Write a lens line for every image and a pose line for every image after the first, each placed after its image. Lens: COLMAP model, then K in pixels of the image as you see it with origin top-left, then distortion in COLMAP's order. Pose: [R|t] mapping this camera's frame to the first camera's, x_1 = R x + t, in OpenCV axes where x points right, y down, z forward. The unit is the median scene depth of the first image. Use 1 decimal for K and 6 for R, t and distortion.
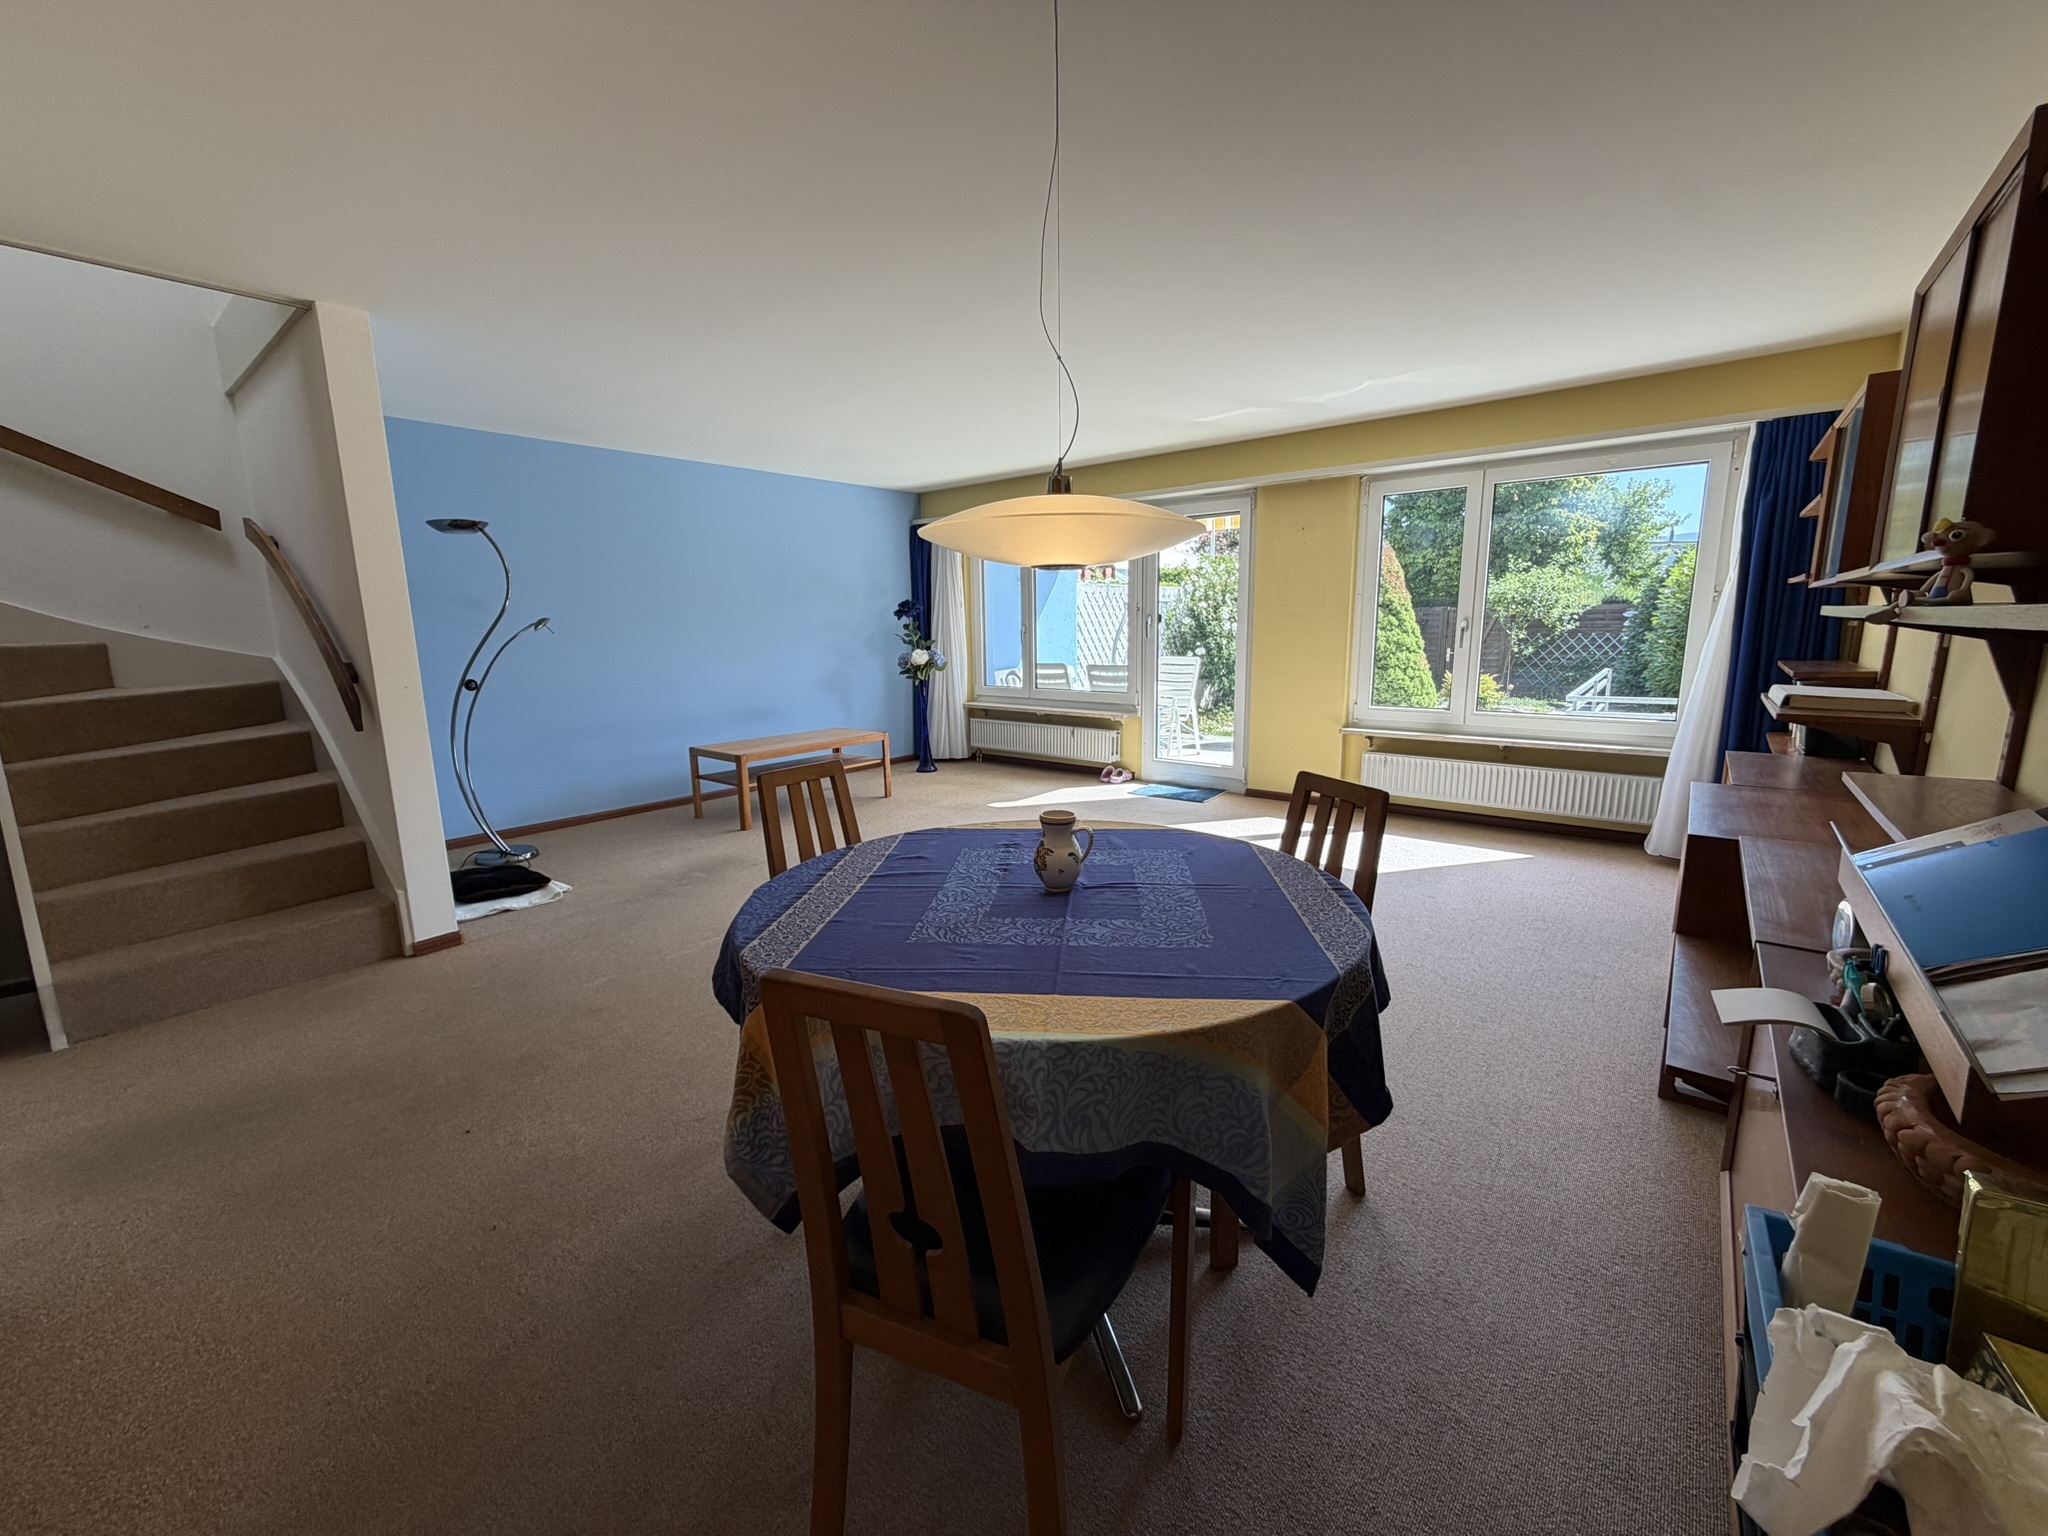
lens RADIAL K [[816.5, 0, 1024.0], [0, 816.5, 768.0], [0, 0, 1]] dist [0.000065, 0.000001]
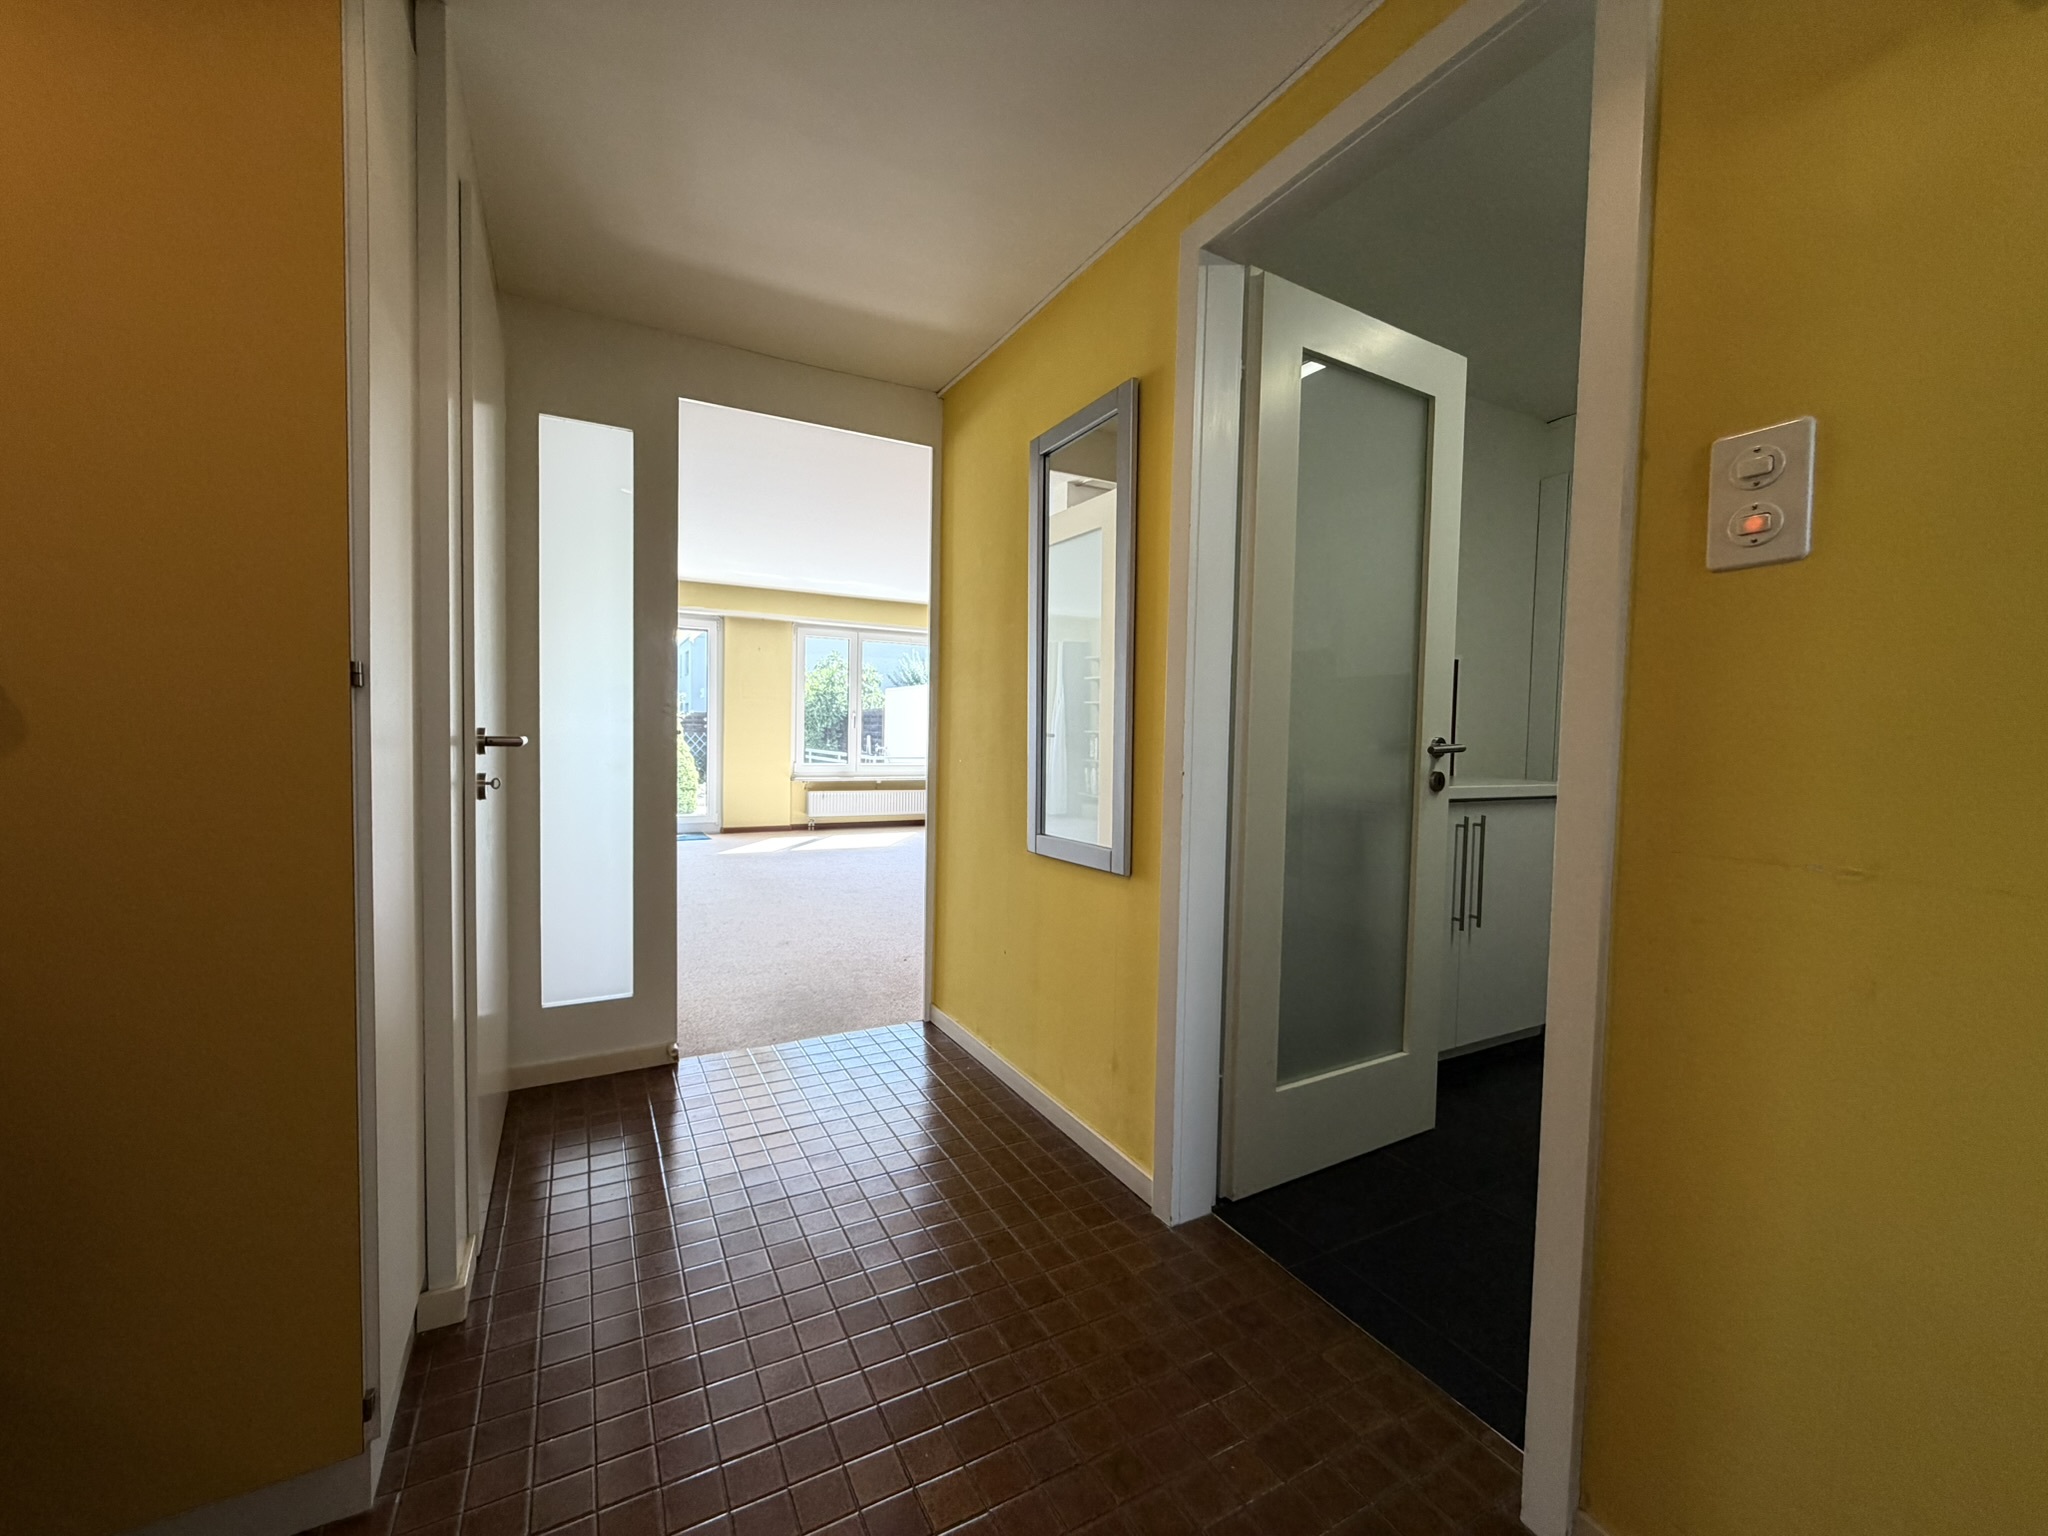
lens RADIAL K [[816.5, 0, 1024.0], [0, 816.5, 768.0], [0, 0, 1]] dist [0.000065, 0.000001]
pose [[0.375356, -0.014644, 0.926765, -0.903851], [0.134833, 0.990102, -0.038965, 0.052854], [-0.917021, 0.139584, 0.373615, 0.011835]]
